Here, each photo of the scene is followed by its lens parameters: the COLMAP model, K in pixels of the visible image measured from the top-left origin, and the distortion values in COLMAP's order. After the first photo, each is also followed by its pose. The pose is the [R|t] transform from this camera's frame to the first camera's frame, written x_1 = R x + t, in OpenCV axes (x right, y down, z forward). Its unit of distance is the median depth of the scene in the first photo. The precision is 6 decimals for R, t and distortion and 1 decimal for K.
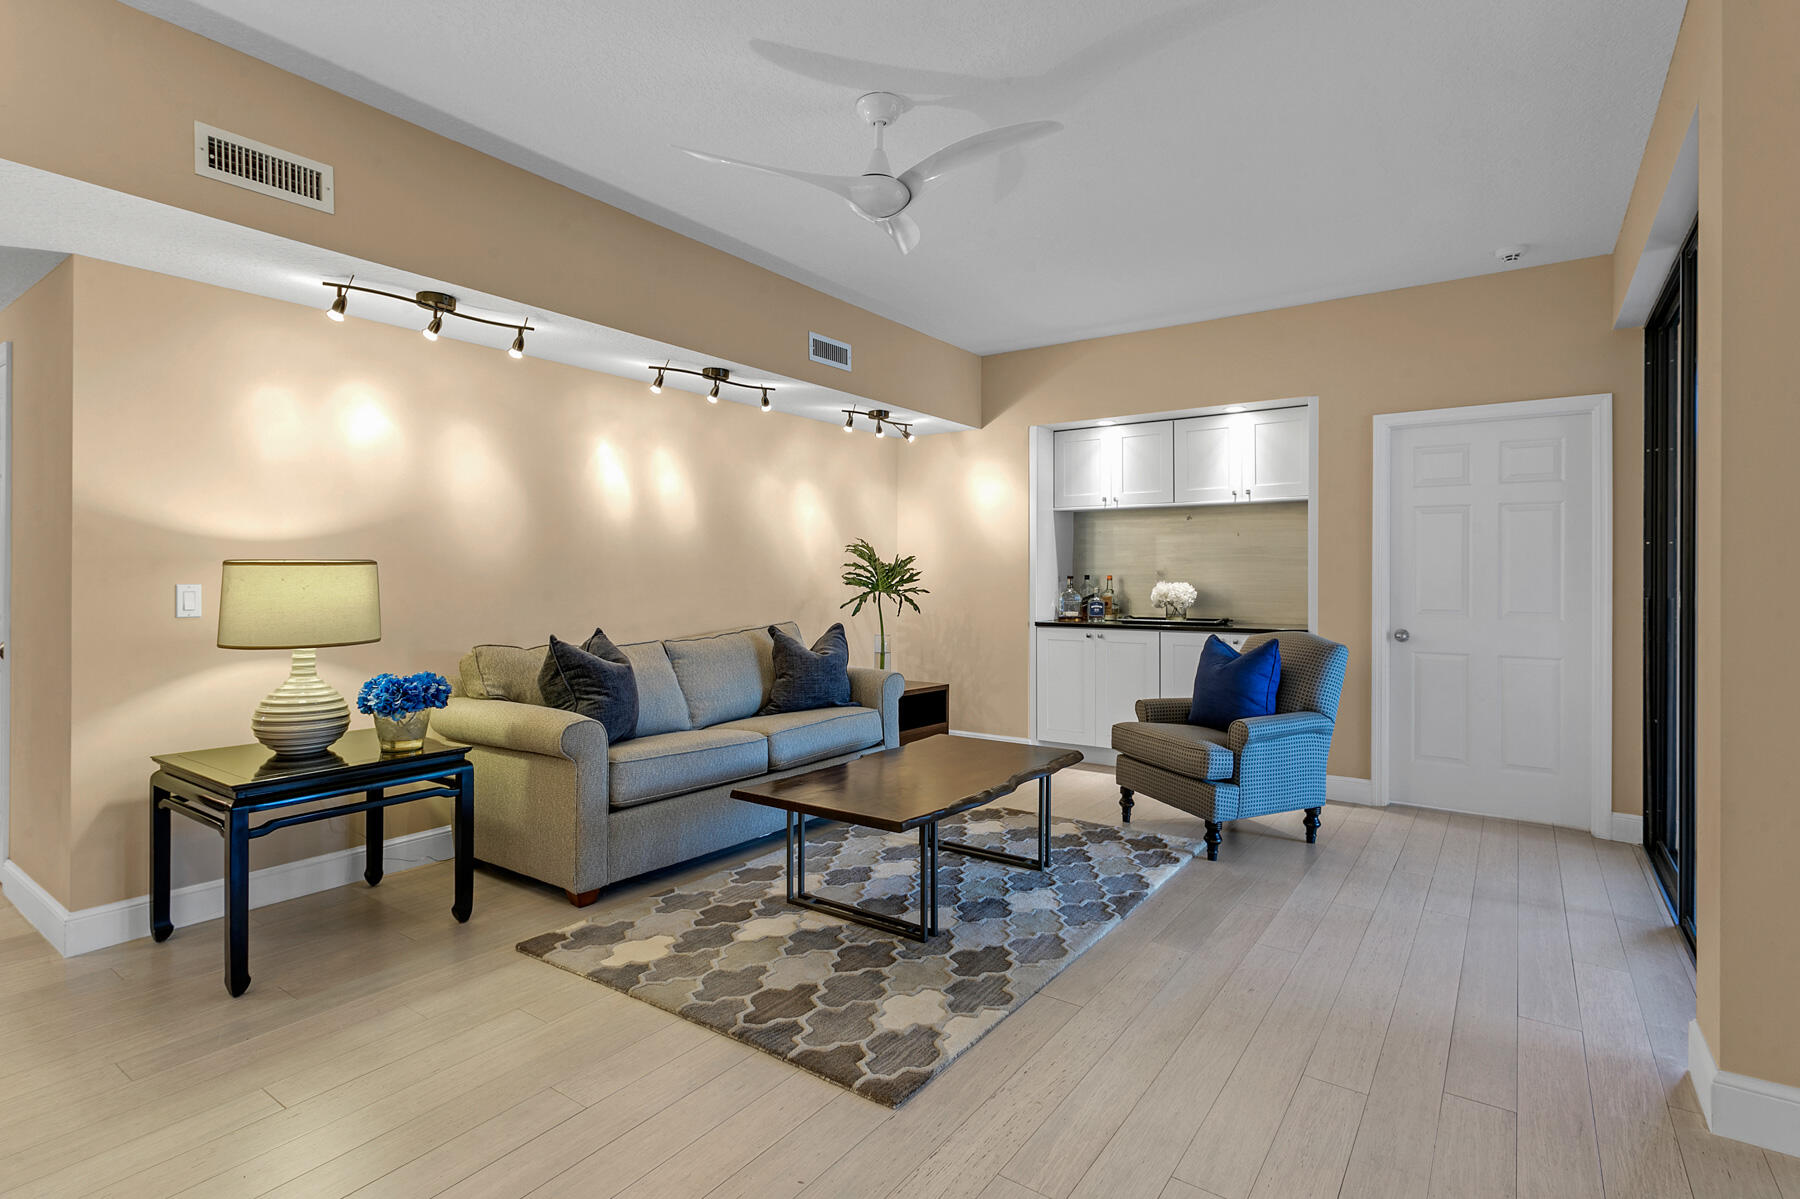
lens RADIAL K [[865.0, 0, 896.3], [0, 865.0, 576.7], [0, 0, 1]] dist [0.001740, 0.001023]
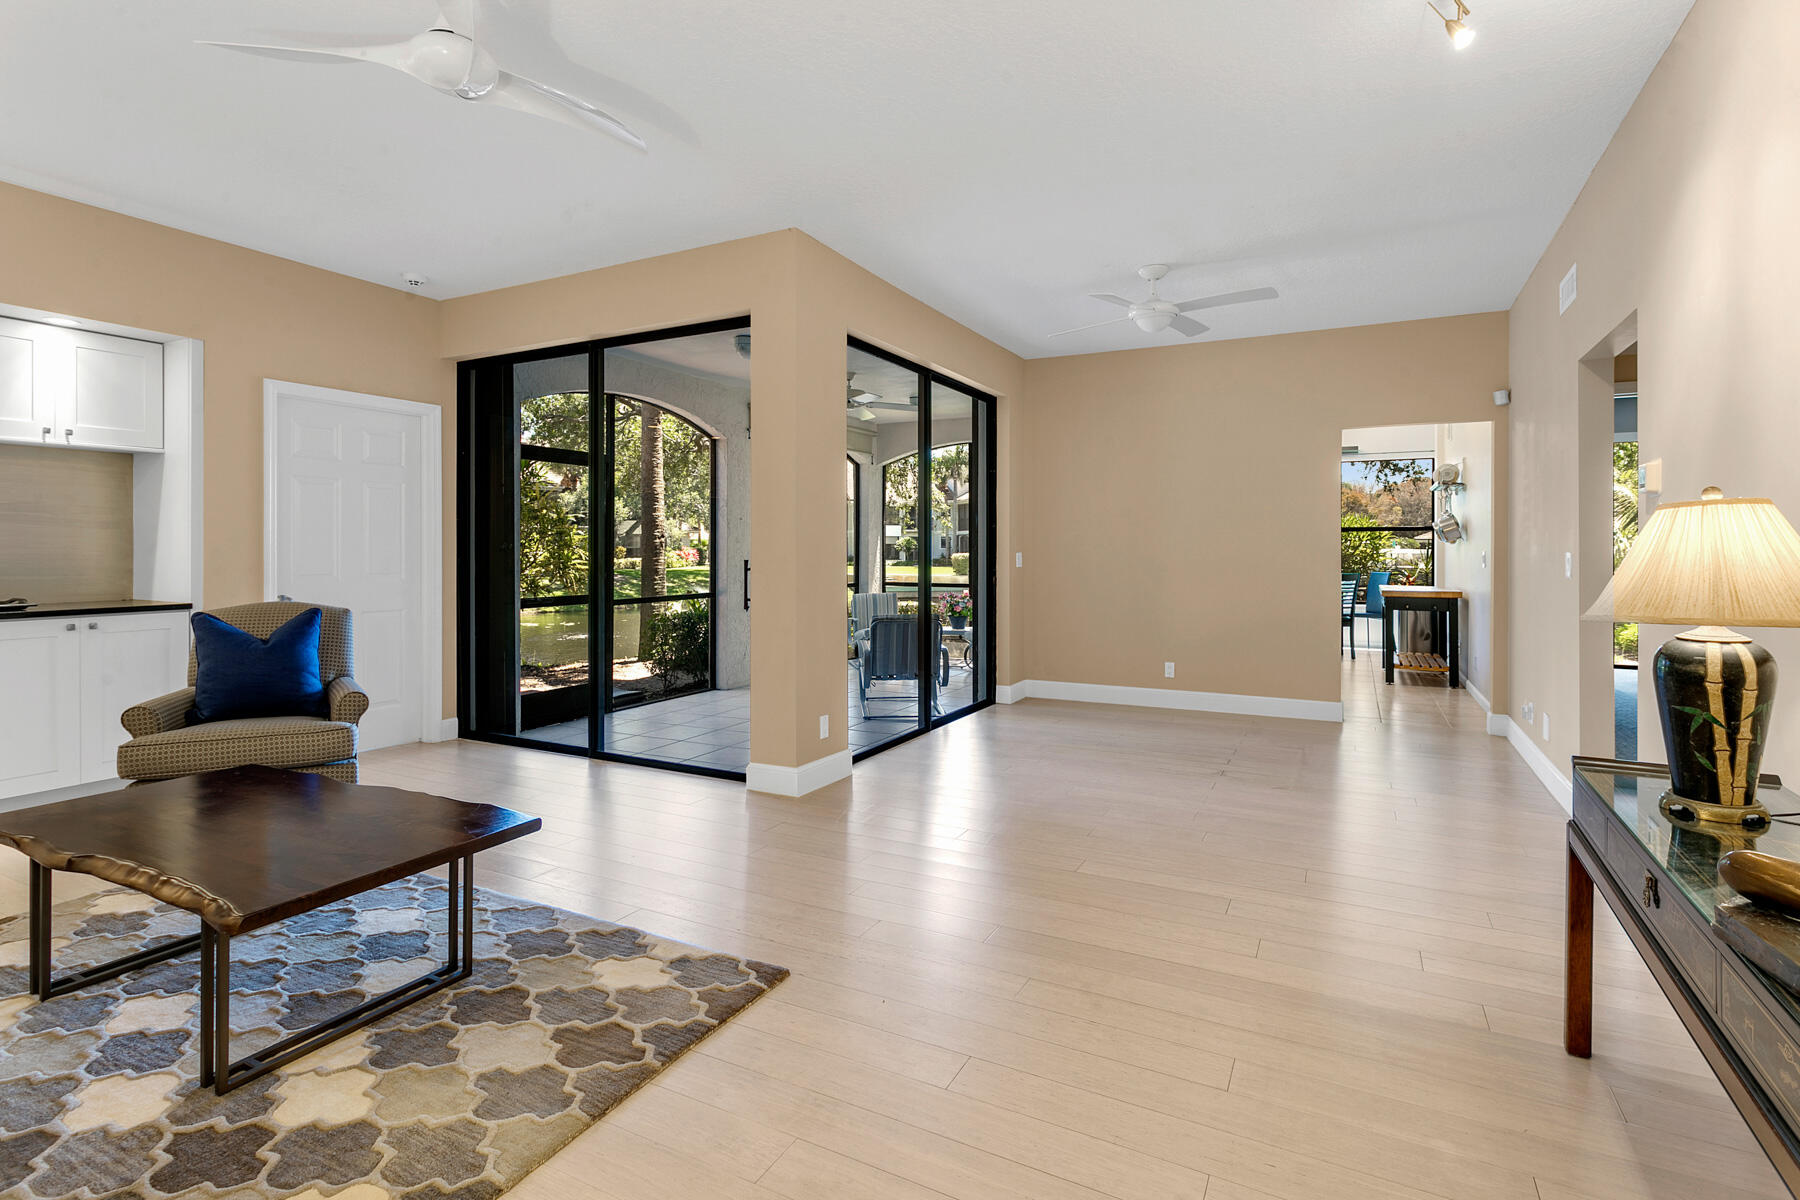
lens RADIAL K [[867.7, 0, 893.5], [0, 867.7, 553.1], [0, 0, 1]] dist [0.002251, -0.000368]
pose [[-0.125286, -0.008080, 0.992088, -0.775674], [-0.003126, 0.999965, 0.007749, 0.002103], [-0.992116, -0.002130, -0.125307, 0.628958]]
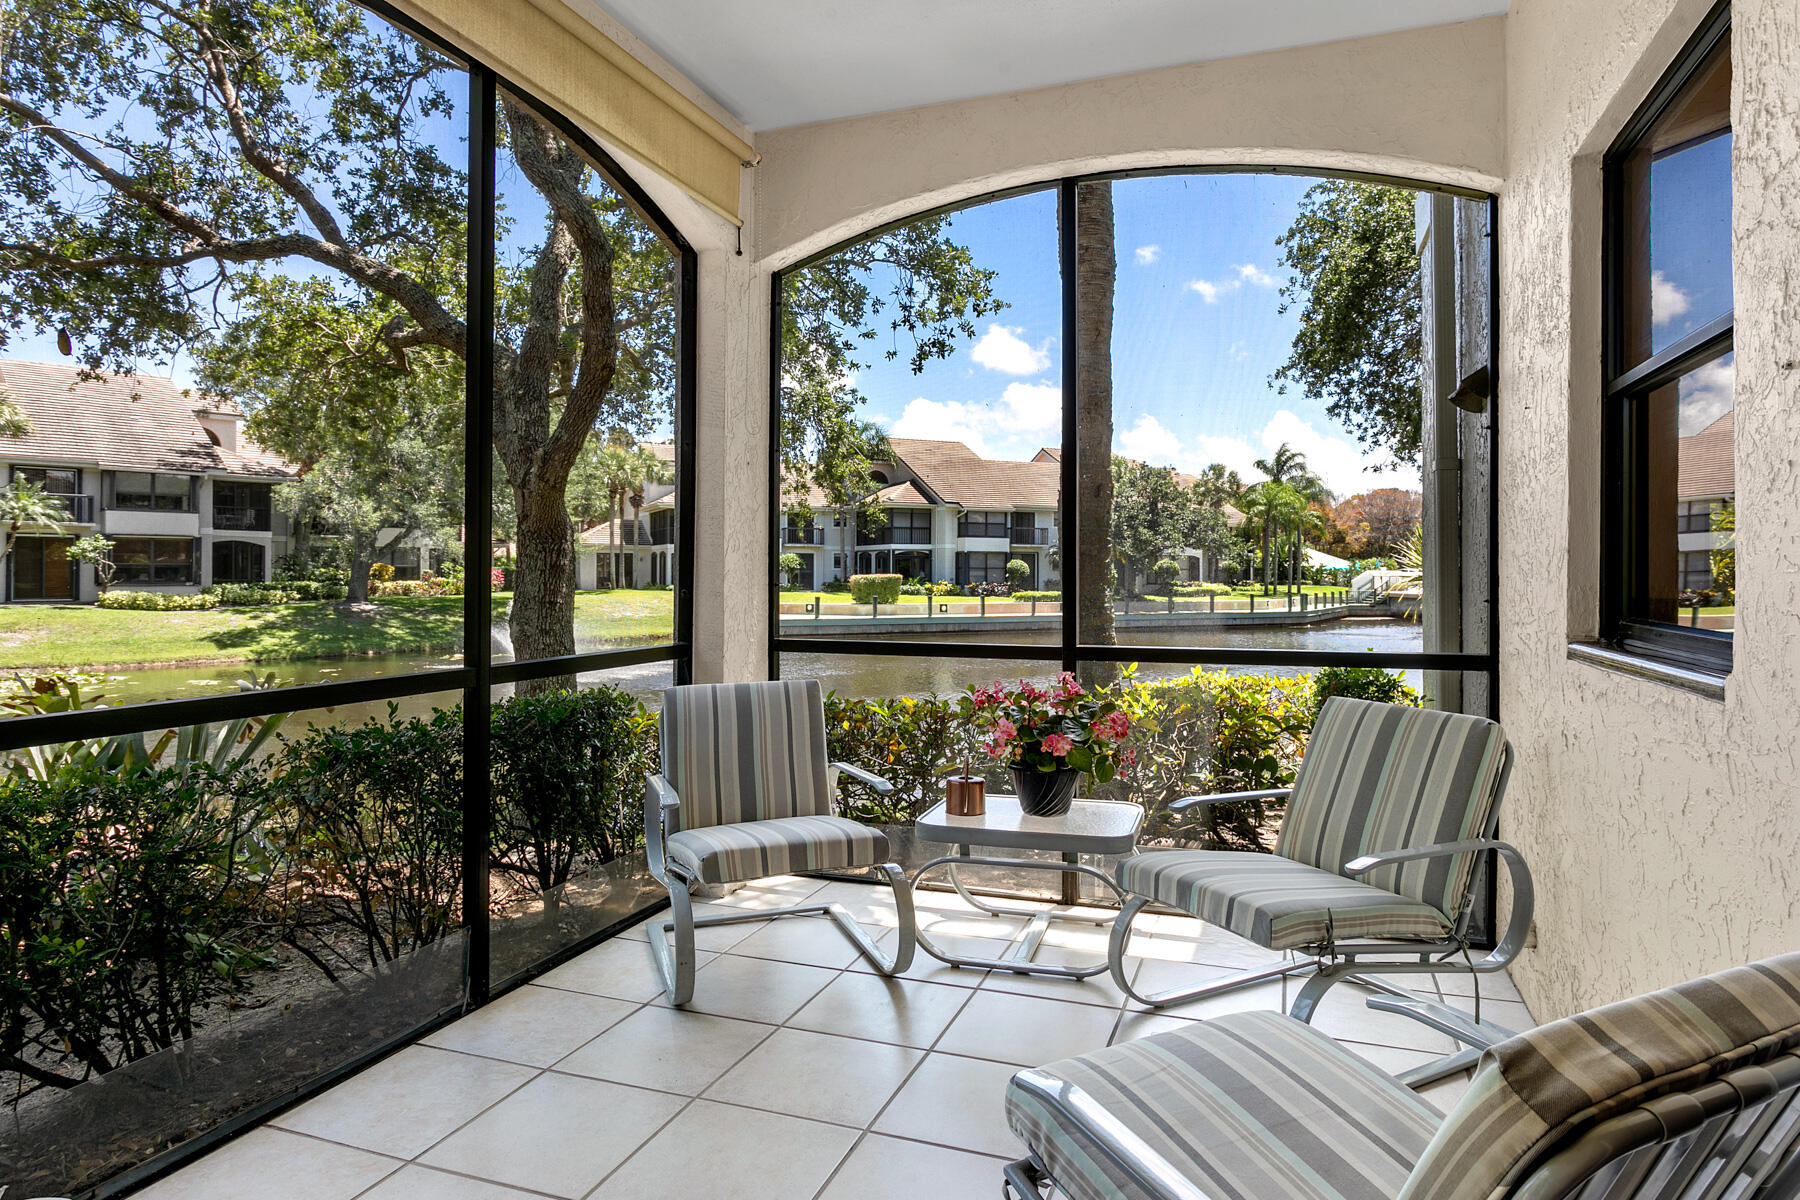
lens RADIAL K [[1045.1, 0, 908.2], [0, 1045.1, 560.9], [0, 0, 1]] dist [-0.003118, 0.000602]
pose [[-0.255545, 0.006080, 0.966778, 1.393745], [-0.005569, 0.999954, -0.007761, 0.056368], [-0.966781, -0.007368, -0.255500, 0.400701]]
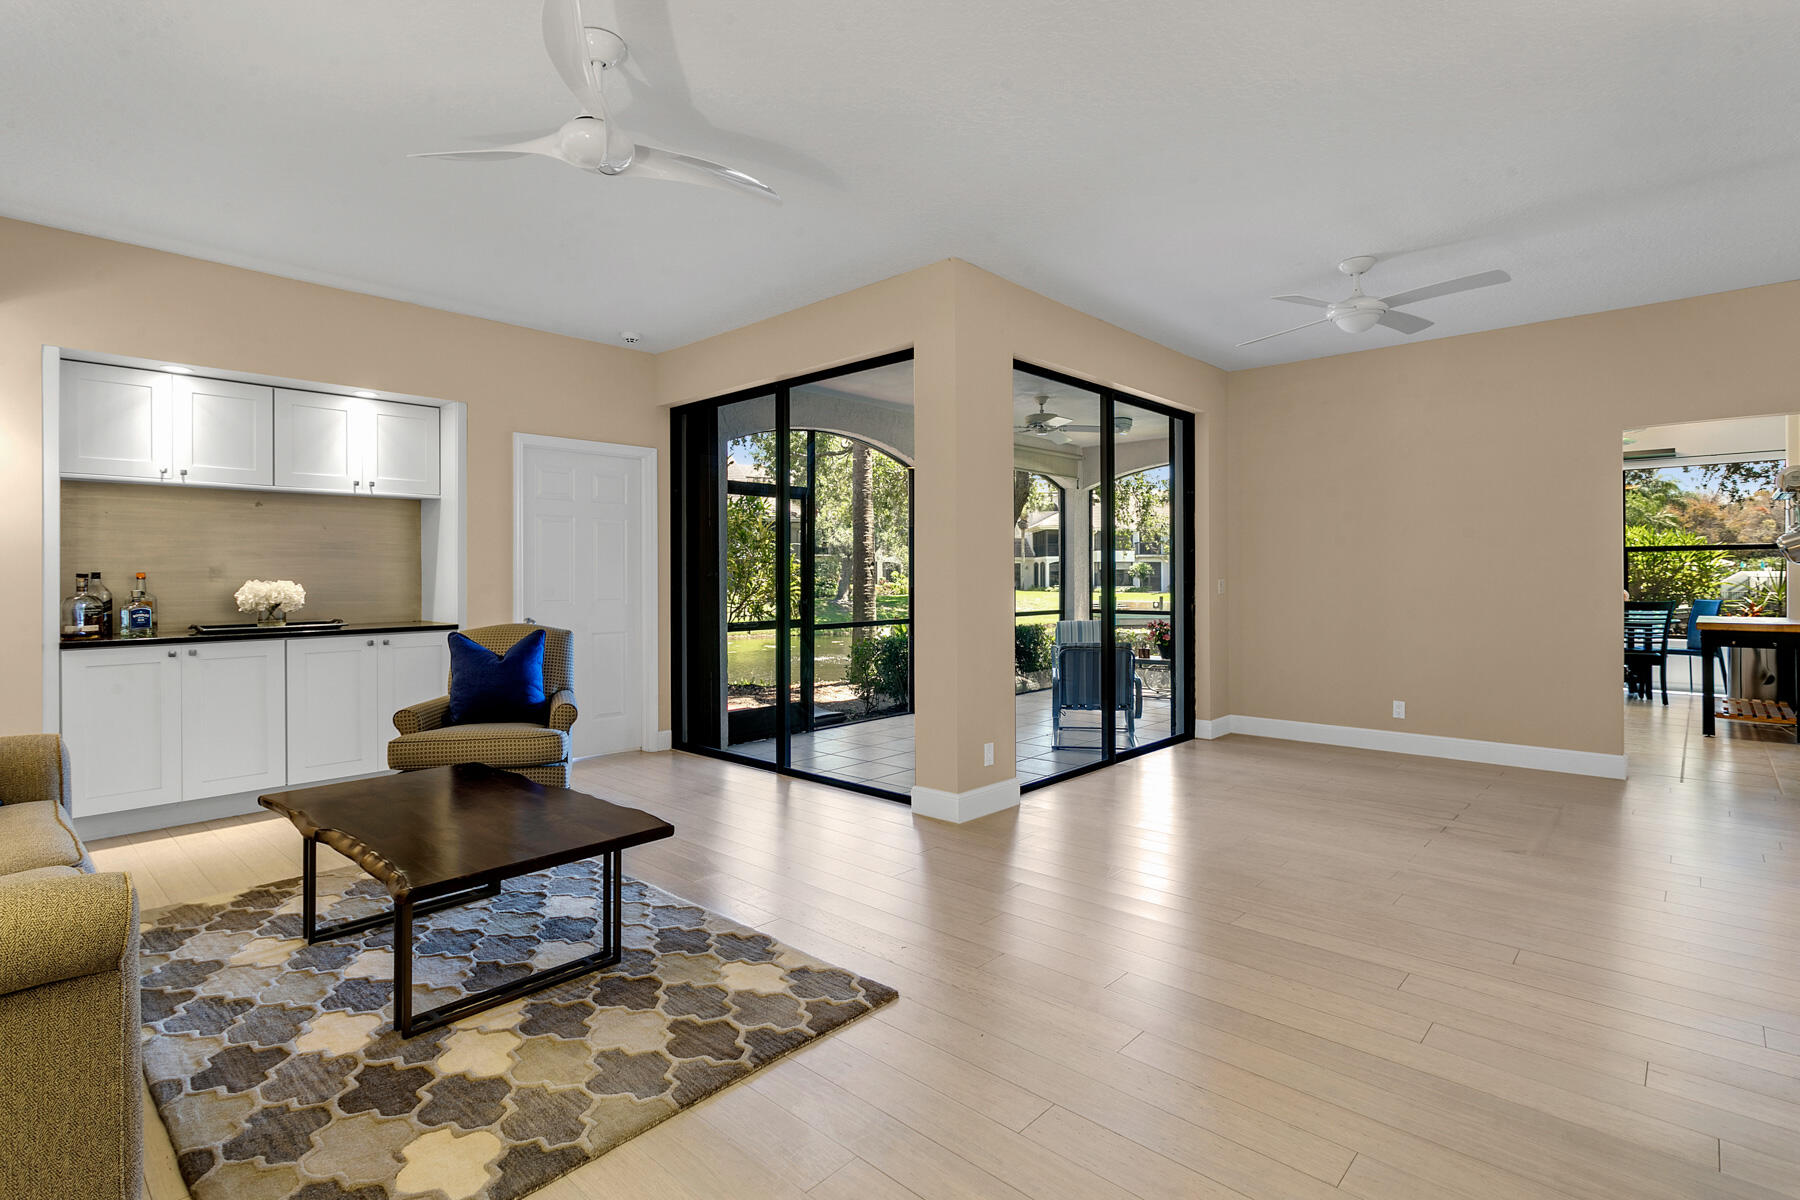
lens RADIAL K [[865.0, 0, 896.3], [0, 865.0, 577.2], [0, 0, 1]] dist [0.001740, 0.001023]
pose [[0.137490, -0.005558, 0.990488, -0.772013], [0.003151, 0.999982, 0.005174, 0.001089], [-0.990498, 0.002410, 0.137505, 0.516353]]
